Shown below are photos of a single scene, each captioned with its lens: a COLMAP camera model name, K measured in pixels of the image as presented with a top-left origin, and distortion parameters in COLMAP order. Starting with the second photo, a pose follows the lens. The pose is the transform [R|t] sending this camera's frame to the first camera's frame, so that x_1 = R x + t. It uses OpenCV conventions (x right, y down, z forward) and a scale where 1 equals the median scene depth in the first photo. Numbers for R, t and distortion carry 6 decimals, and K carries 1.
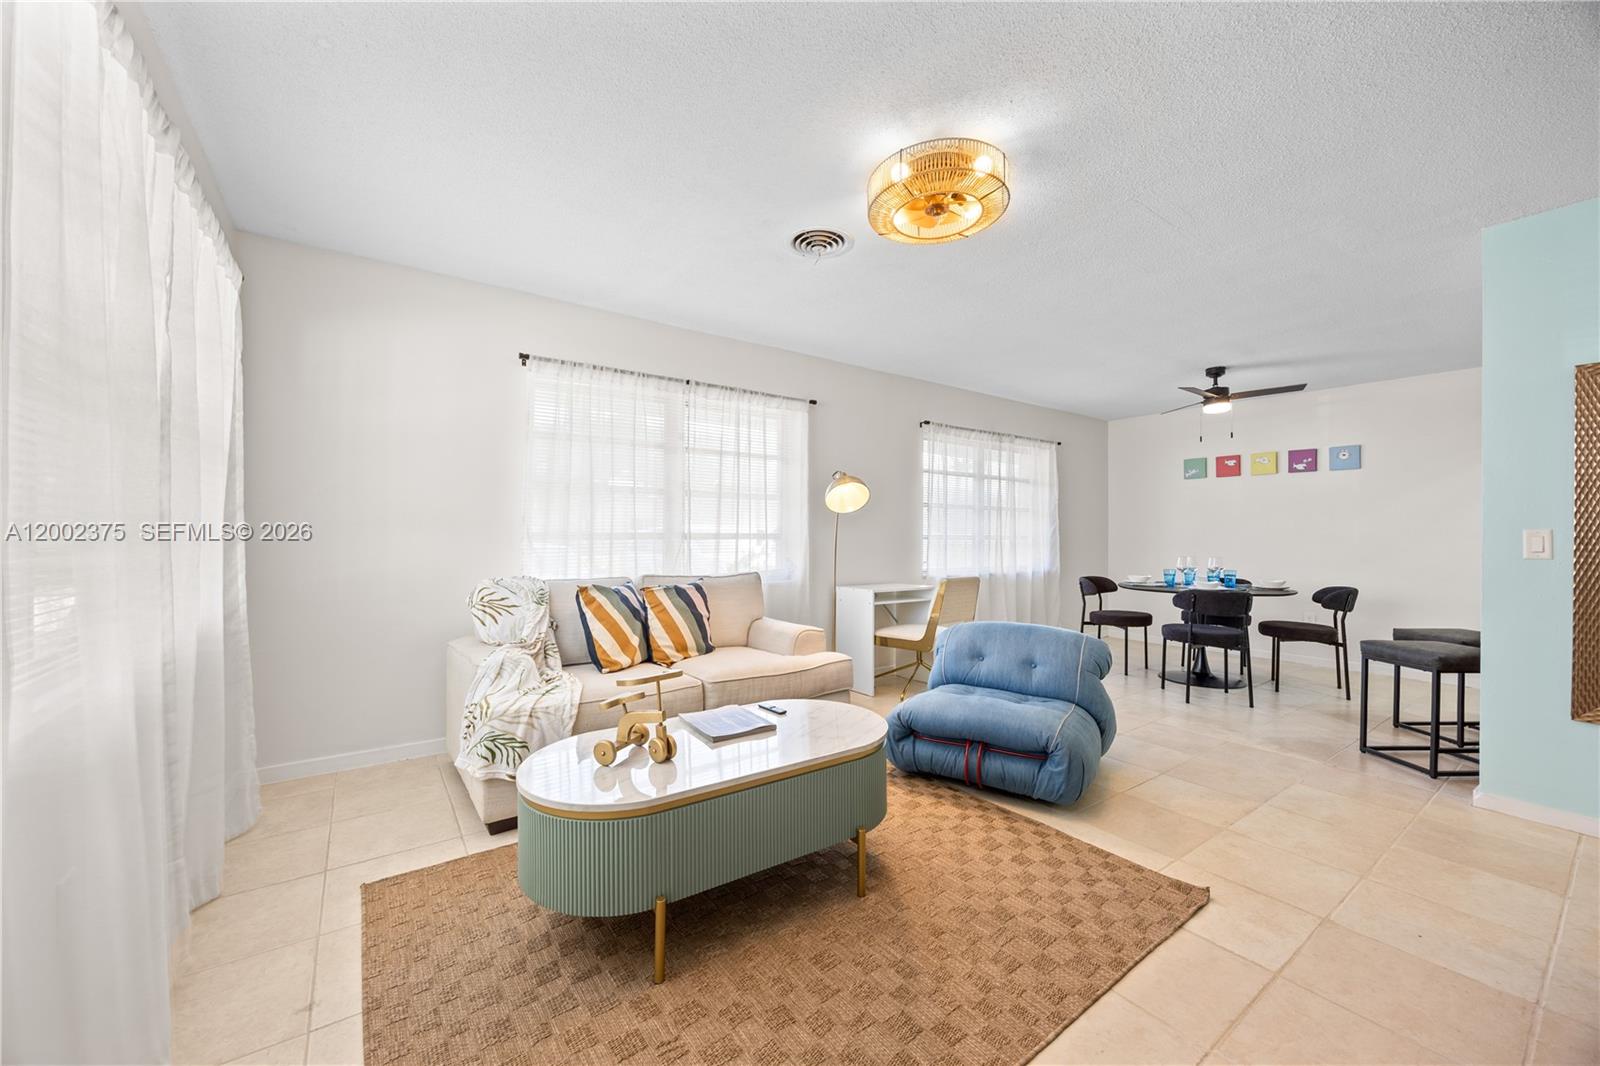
lens RADIAL K [[609.7, 0, 793.4], [0, 609.7, 532.1], [0, 0, 1]] dist [-0.000876, -0.000331]
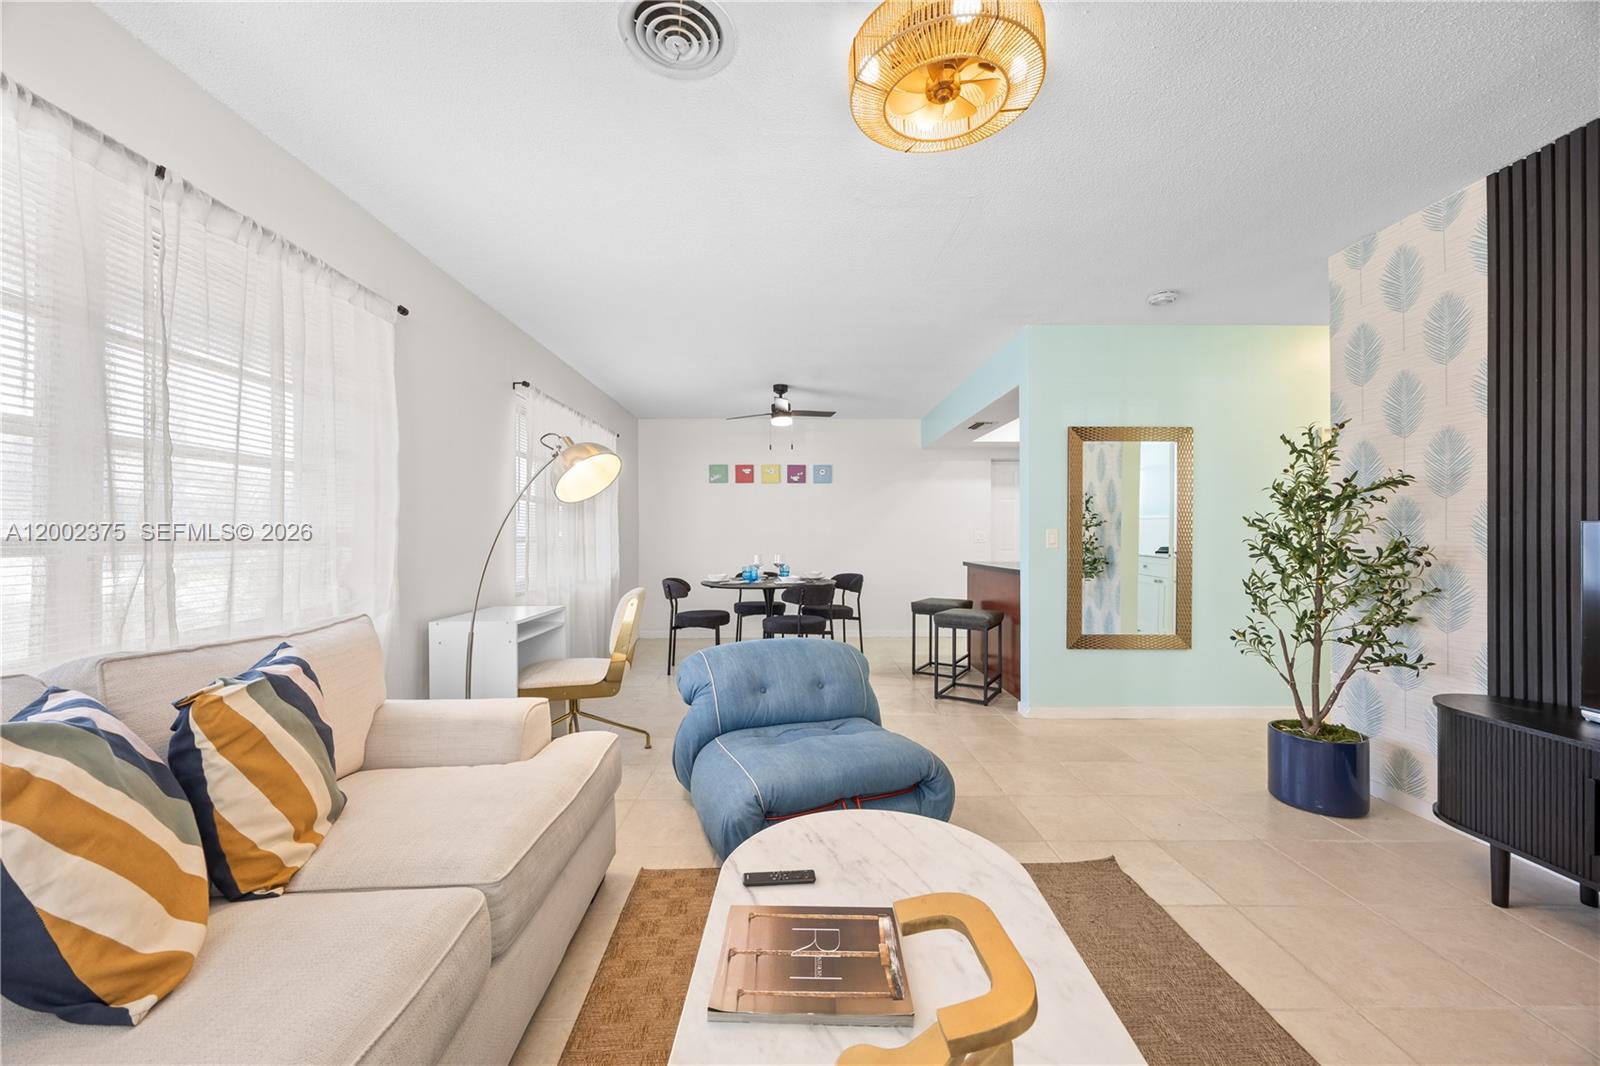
lens RADIAL K [[609.7, 0, 795.6], [0, 609.7, 529.0], [0, 0, 1]] dist [-0.000876, -0.000331]
pose [[0.569621, -0.000197, 0.821907, -0.241263], [0.004201, 0.999988, -0.002671, -0.001519], [-0.821896, 0.004974, 0.569615, 0.373293]]
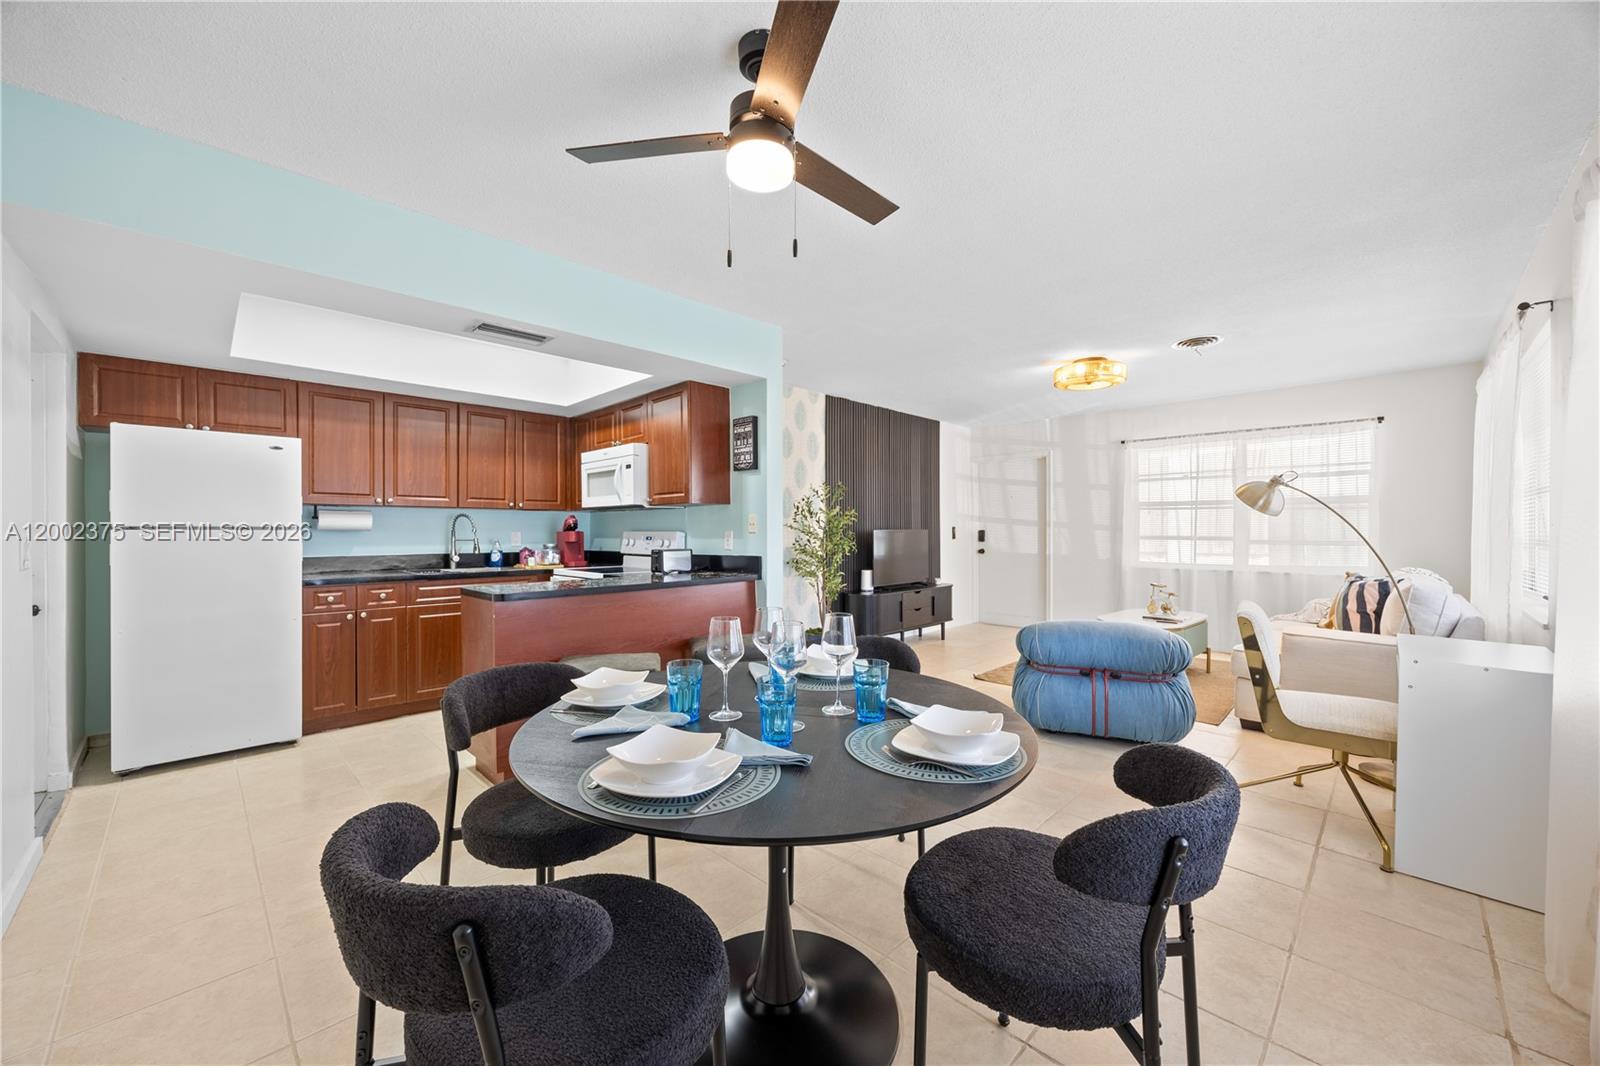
lens RADIAL K [[609.7, 0, 796.4], [0, 609.7, 533.7], [0, 0, 1]] dist [-0.000876, -0.000331]
pose [[-0.985123, -0.004478, -0.171793, 0.816257], [-0.005502, 0.999970, 0.005484, -0.003647], [0.171764, 0.006348, -0.985118, 1.489574]]
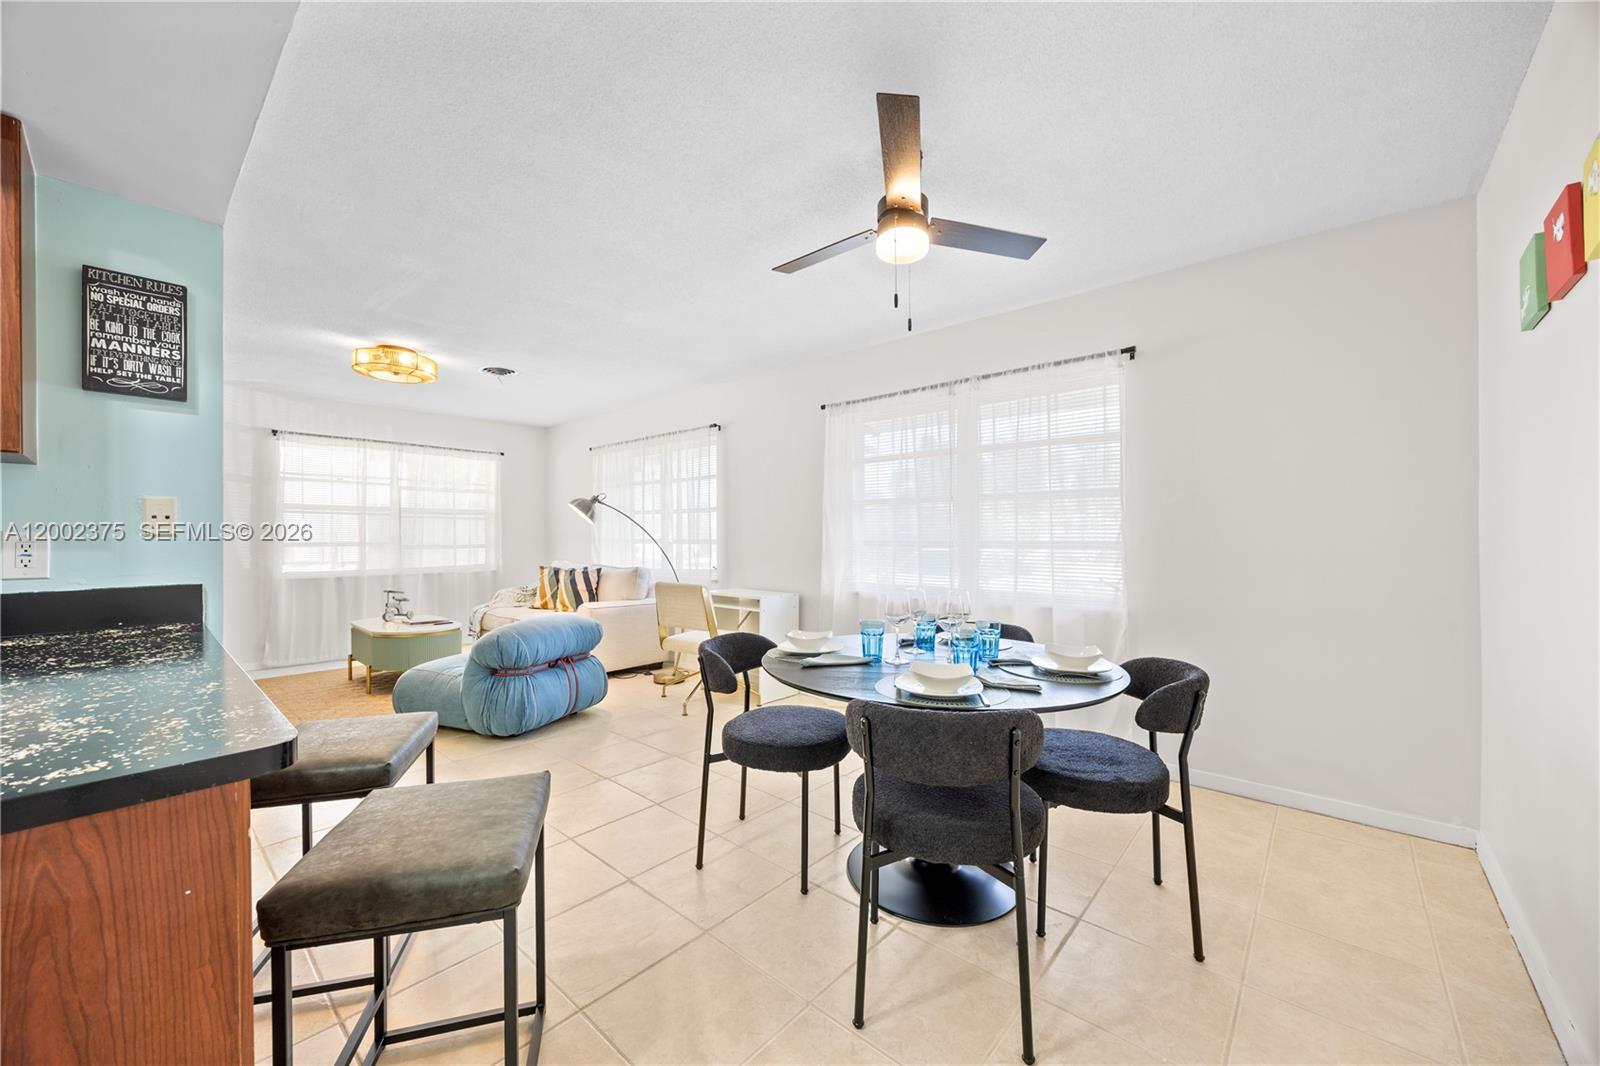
lens RADIAL K [[609.7, 0, 791.2], [0, 609.7, 539.4], [0, 0, 1]] dist [-0.000876, -0.000331]
pose [[0.219414, -0.003666, -0.975625, 1.224127], [0.005101, 0.999984, -0.002611, 0.006315], [0.975619, -0.004404, 0.219429, 0.918432]]
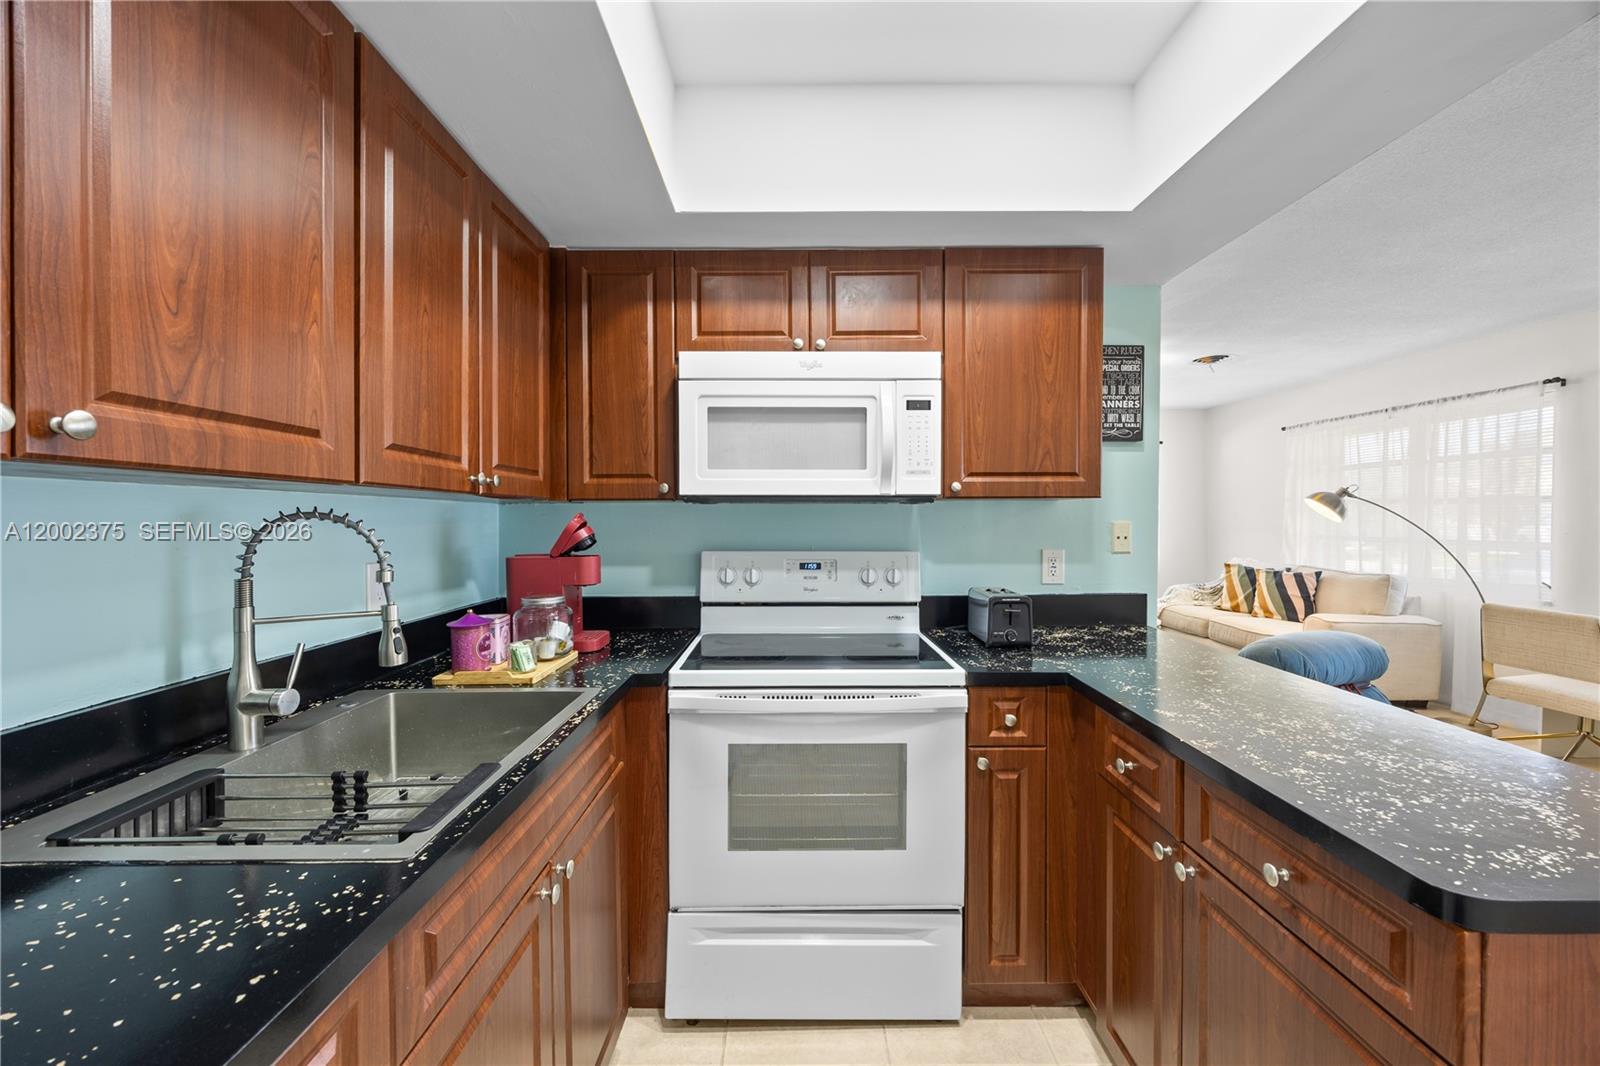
lens RADIAL K [[609.7, 0, 802.8], [0, 609.7, 523.7], [0, 0, 1]] dist [-0.000876, -0.000331]
pose [[-0.570758, 0.002795, -0.821113, 1.291229], [-0.006312, 0.999950, 0.007791, -0.025932], [0.821094, 0.009630, -0.570712, 0.669817]]
